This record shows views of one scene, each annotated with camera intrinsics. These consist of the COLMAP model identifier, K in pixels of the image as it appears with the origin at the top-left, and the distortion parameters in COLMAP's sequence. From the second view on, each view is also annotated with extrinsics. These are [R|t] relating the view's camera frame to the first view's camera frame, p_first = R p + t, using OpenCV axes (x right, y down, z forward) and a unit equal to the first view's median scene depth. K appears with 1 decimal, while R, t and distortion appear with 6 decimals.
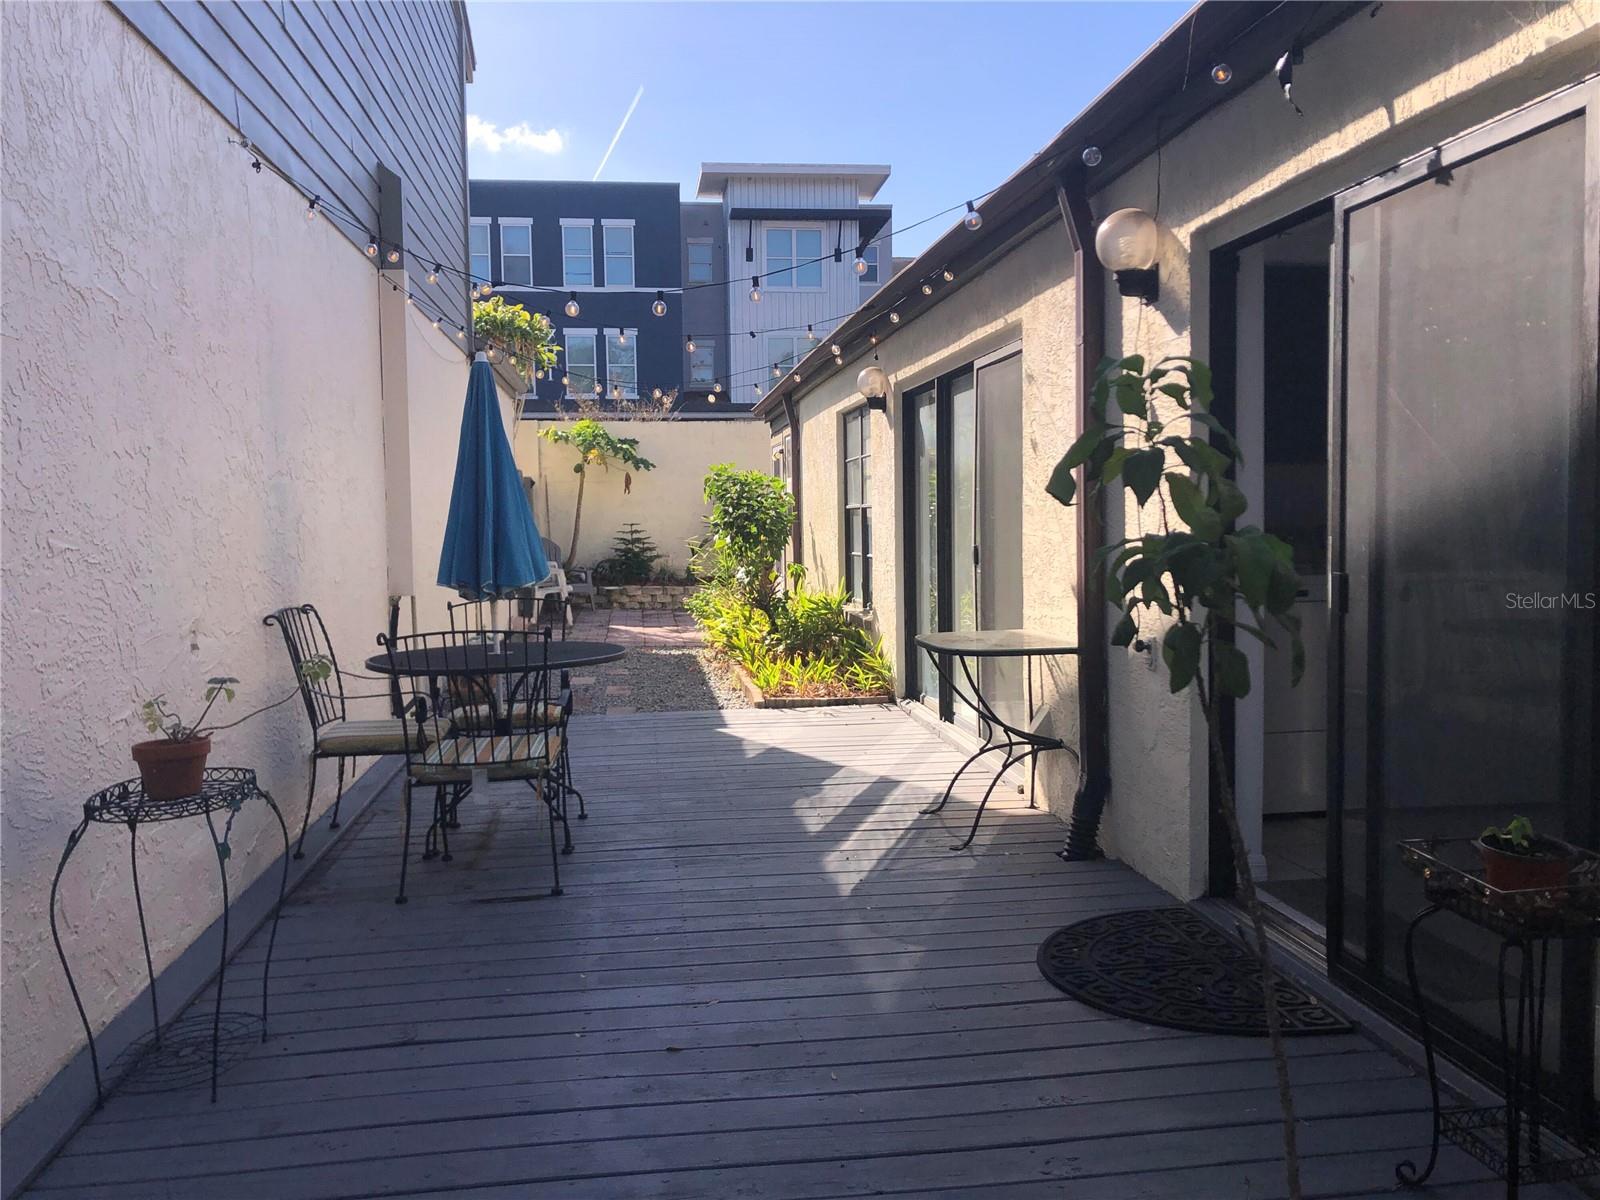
lens RADIAL K [[1321.2, 0, 792.9], [0, 1321.2, 588.9], [0, 0, 1]] dist [0.054296, -0.063084]
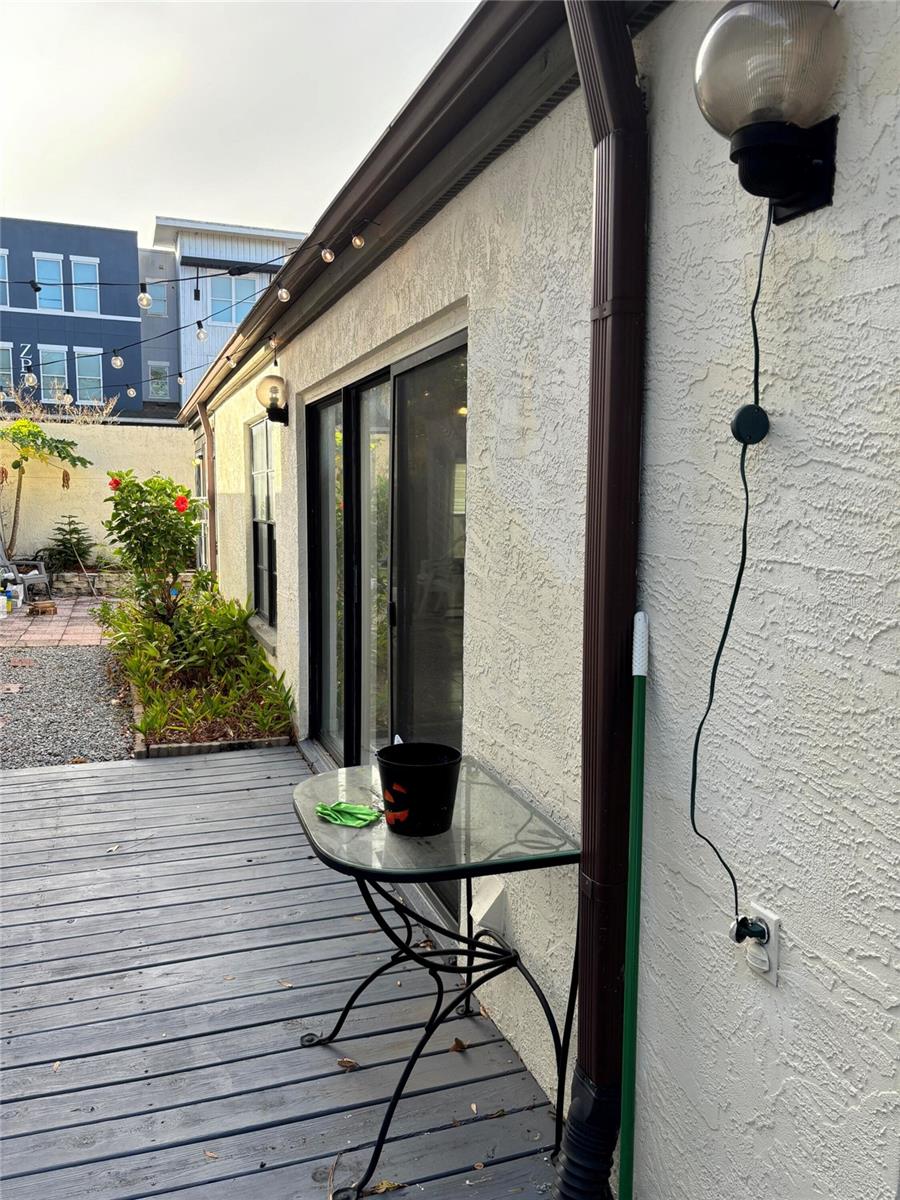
lens RADIAL K [[908.7, 0, 468.0], [0, 908.7, 613.9], [0, 0, 1]] dist [0.053173, -0.059485]
pose [[0.970909, -0.003491, 0.239425, 0.042754], [-0.012779, 0.997713, 0.066369, -0.051197], [-0.239109, -0.067497, 0.968644, 0.374963]]
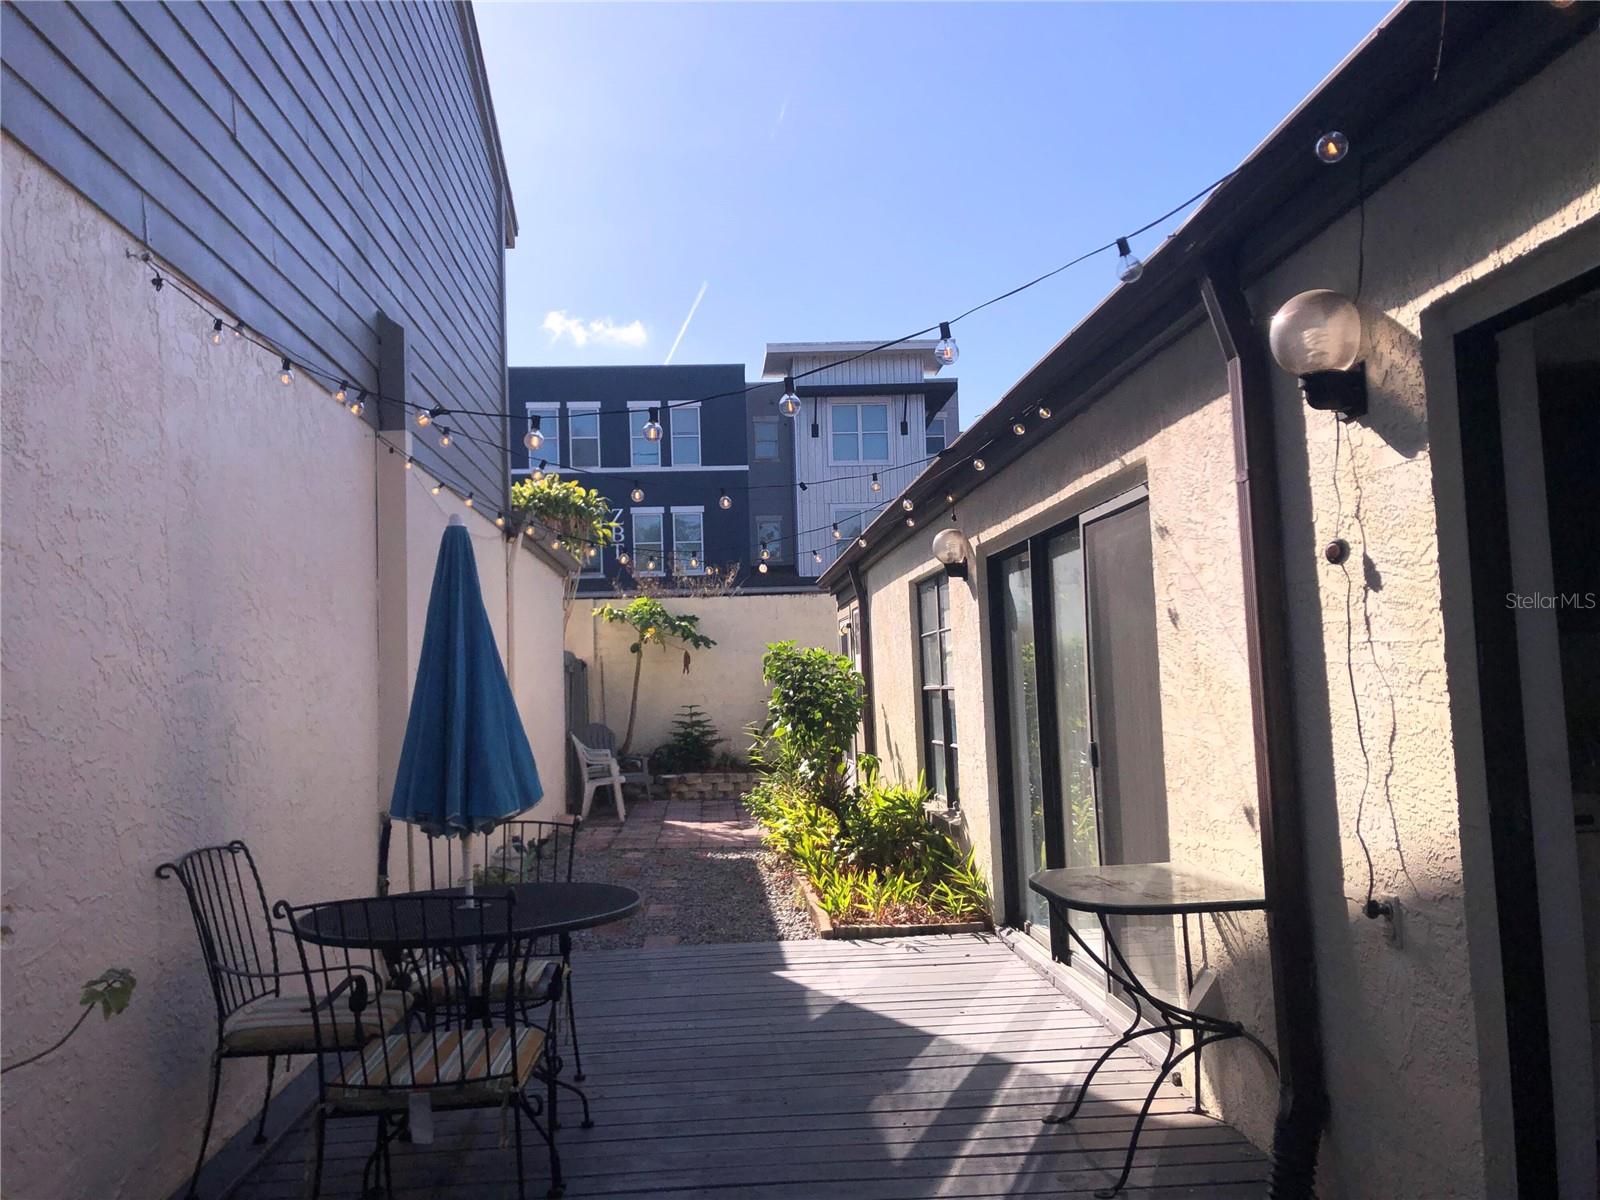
lens RADIAL K [[1321.2, 0, 764.3], [0, 1321.2, 561.7], [0, 0, 1]] dist [0.054296, -0.063084]
pose [[0.996997, -0.023322, -0.073842, 0.002396], [0.011912, 0.988408, -0.151351, -0.018076], [0.076516, 0.150017, 0.985718, 0.149508]]
